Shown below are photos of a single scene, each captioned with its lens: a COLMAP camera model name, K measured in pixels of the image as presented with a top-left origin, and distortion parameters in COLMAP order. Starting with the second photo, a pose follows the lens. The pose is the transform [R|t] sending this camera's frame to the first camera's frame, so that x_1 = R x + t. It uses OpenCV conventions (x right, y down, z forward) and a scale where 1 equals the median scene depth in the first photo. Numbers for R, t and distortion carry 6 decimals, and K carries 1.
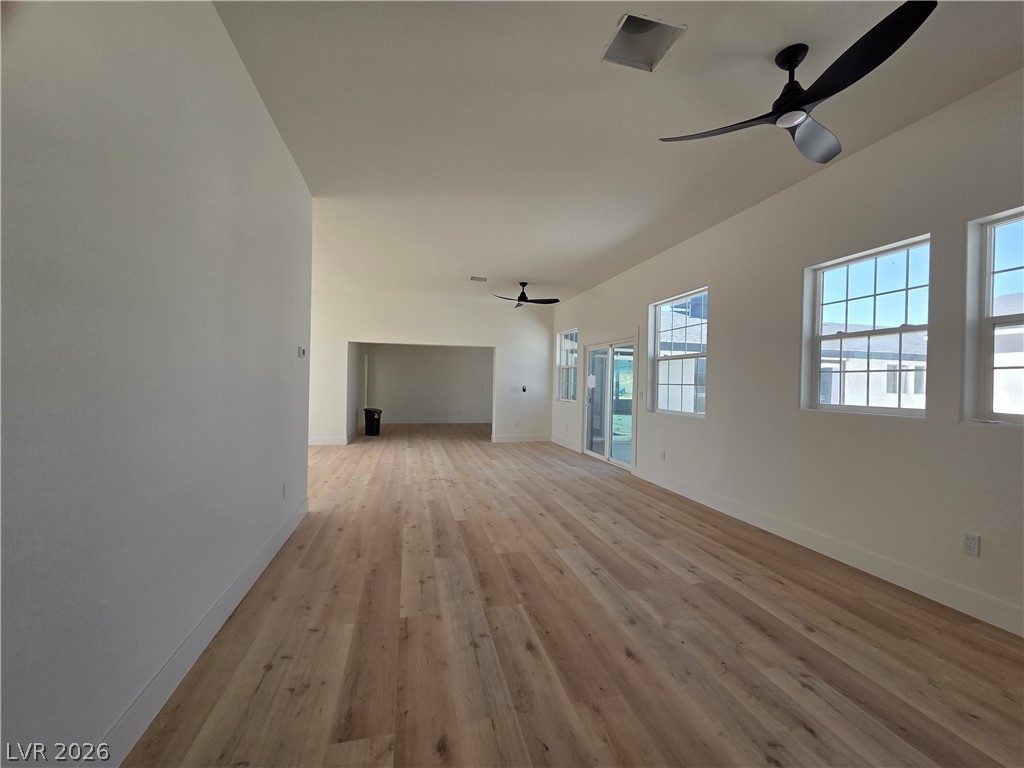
lens RADIAL K [[419.8, 0, 513.5], [0, 419.8, 381.9], [0, 0, 1]] dist [0.000080, -0.000491]
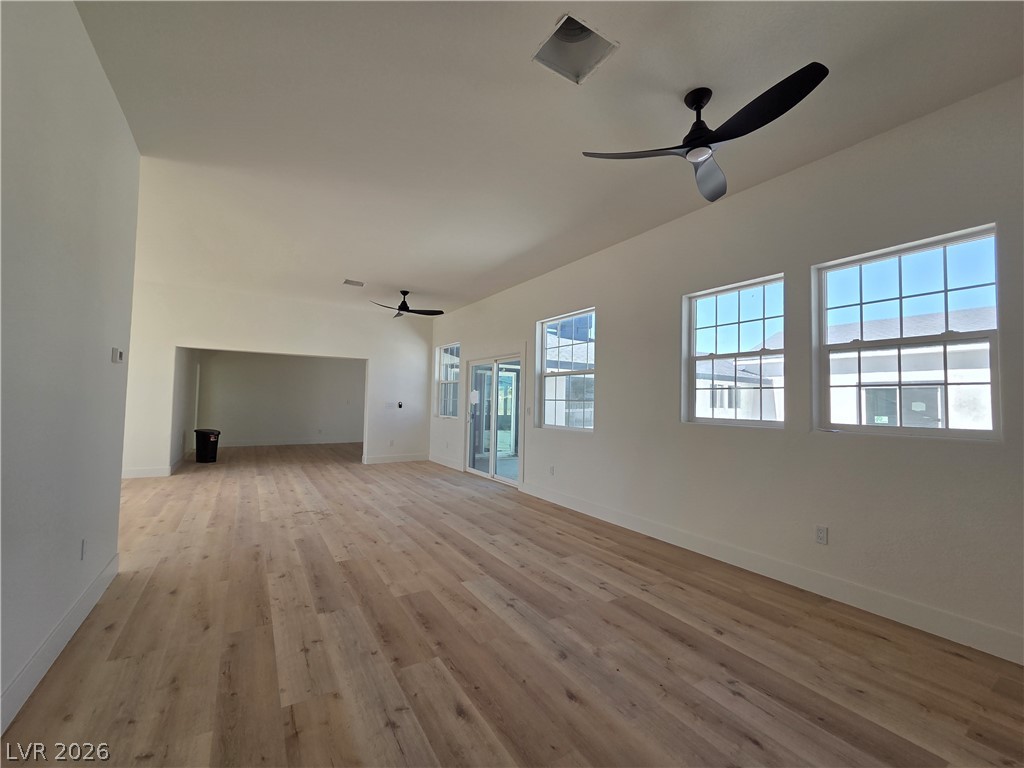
lens RADIAL K [[419.8, 0, 509.8], [0, 419.8, 382.8], [0, 0, 1]] dist [0.000080, -0.000491]
pose [[0.950117, 0.013630, 0.311597, -0.102980], [-0.002465, 0.999342, -0.036200, 0.002383], [-0.311885, 0.033627, 0.949525, 0.111608]]
